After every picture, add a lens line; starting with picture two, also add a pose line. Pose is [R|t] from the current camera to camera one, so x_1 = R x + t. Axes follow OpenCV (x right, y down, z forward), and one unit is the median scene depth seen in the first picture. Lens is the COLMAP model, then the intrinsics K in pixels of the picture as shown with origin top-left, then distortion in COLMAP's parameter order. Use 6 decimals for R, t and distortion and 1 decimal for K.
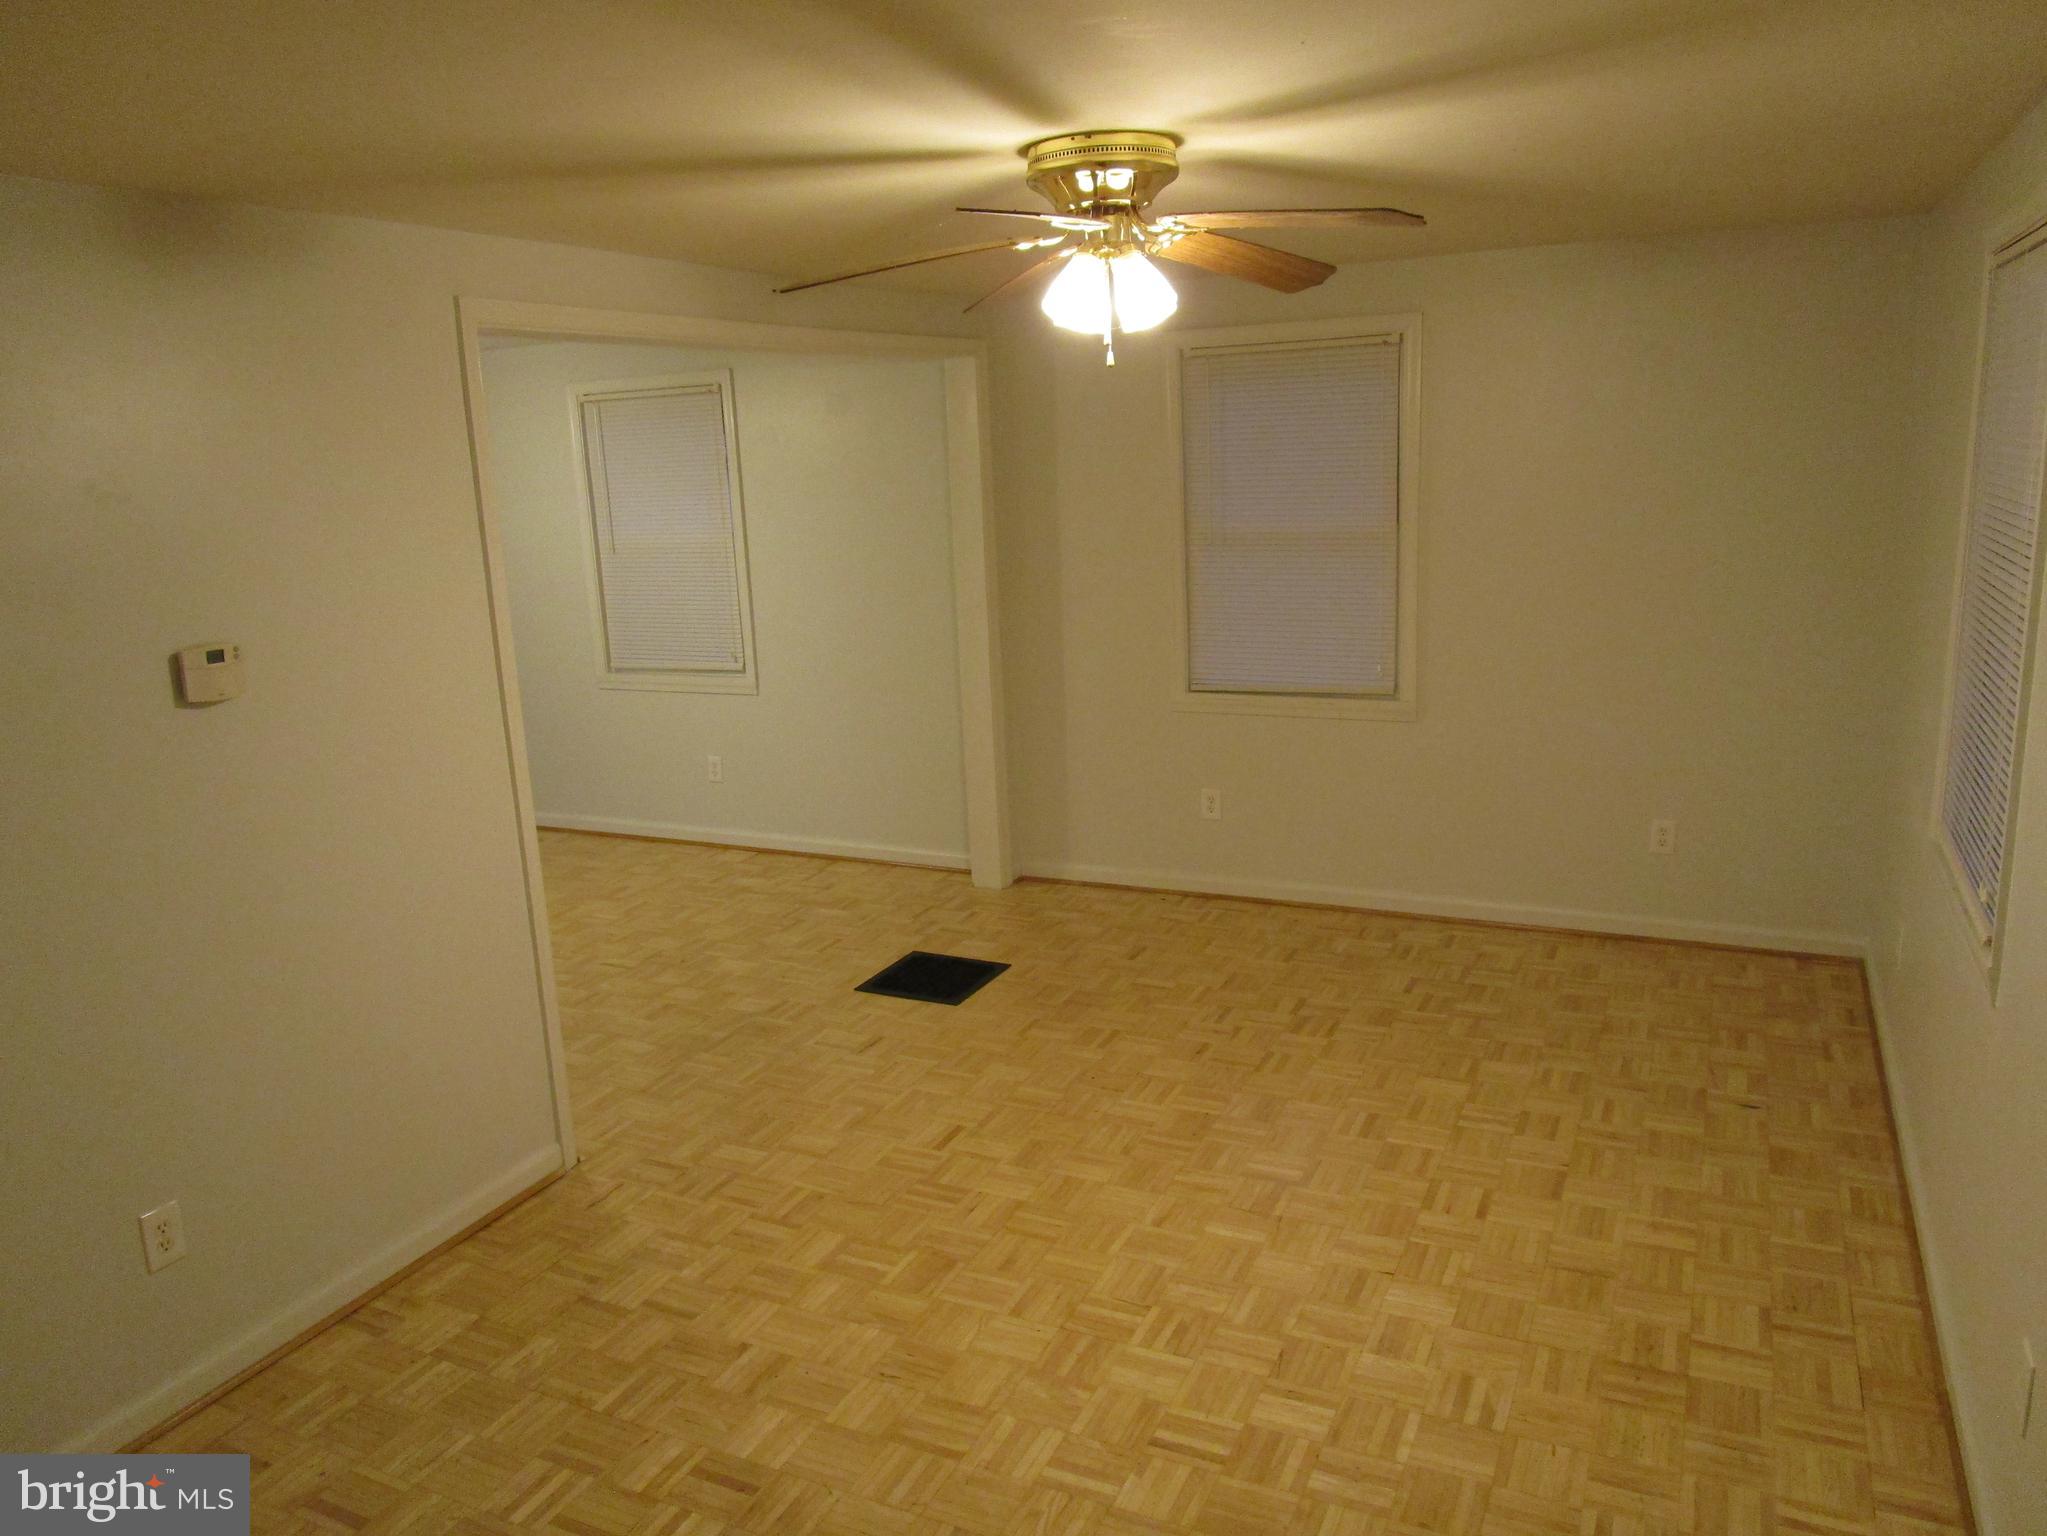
lens RADIAL K [[1471.2, 0, 1018.2], [0, 1471.2, 761.1], [0, 0, 1]] dist [-0.036002, 0.016547]
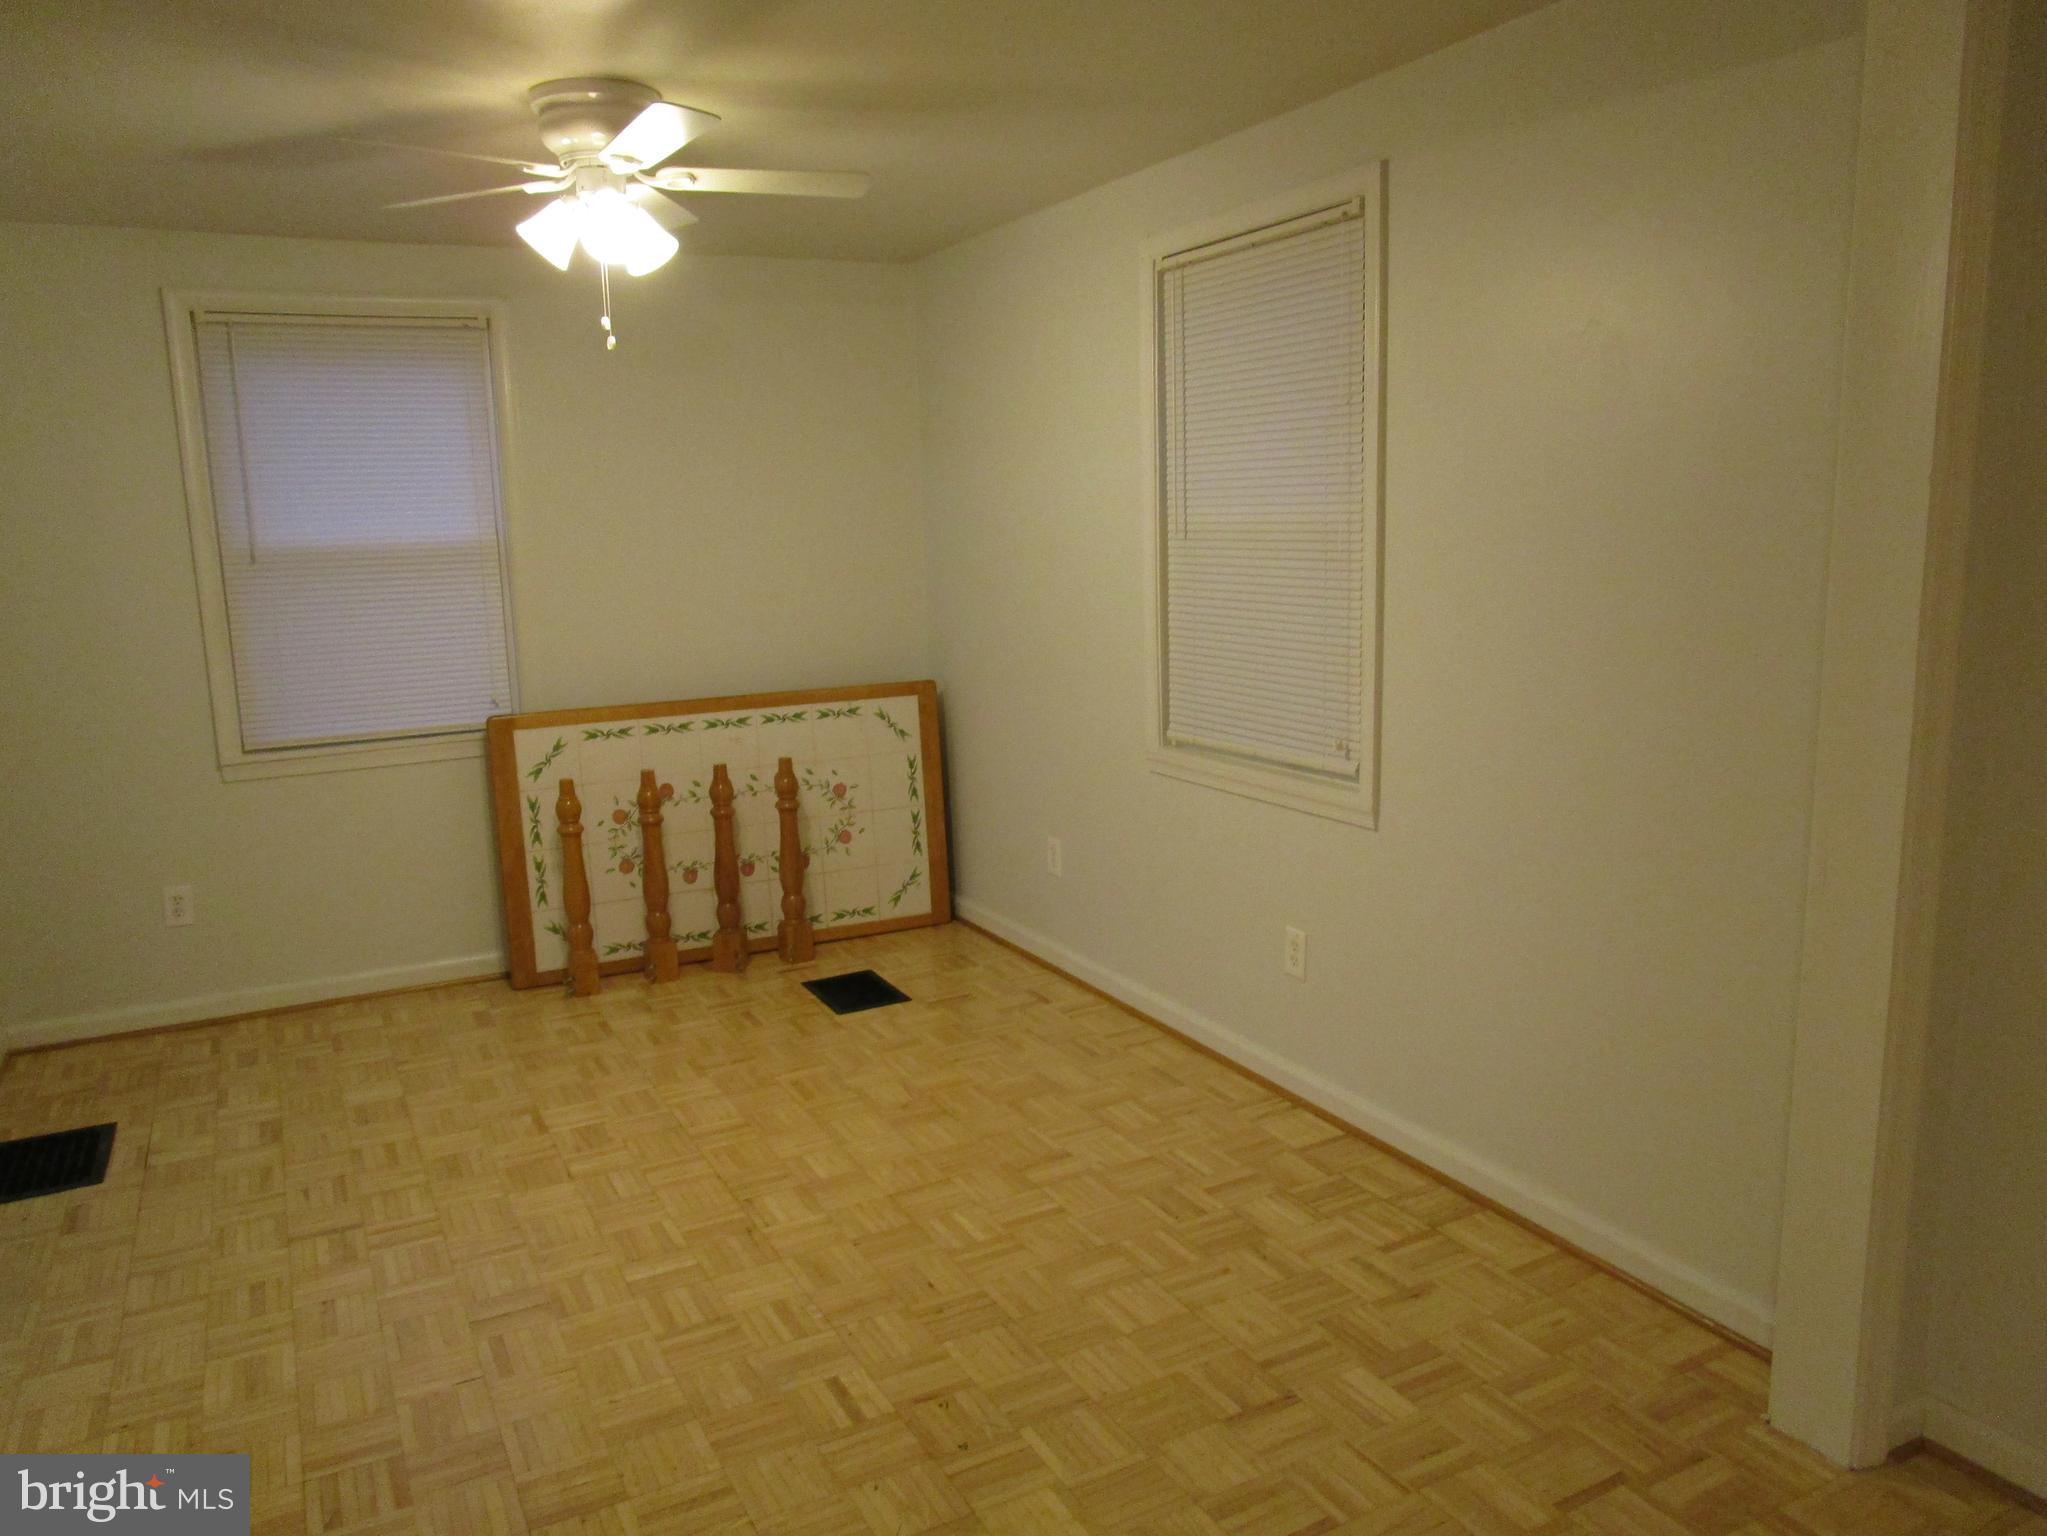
lens RADIAL K [[1471.2, 0, 1030.1], [0, 1471.2, 755.2], [0, 0, 1]] dist [-0.036002, 0.016547]
pose [[0.818933, 0.123152, -0.560520, 0.001946], [-0.142627, 0.989735, 0.009073, -0.047560], [0.555883, 0.072515, 0.828091, 0.427441]]
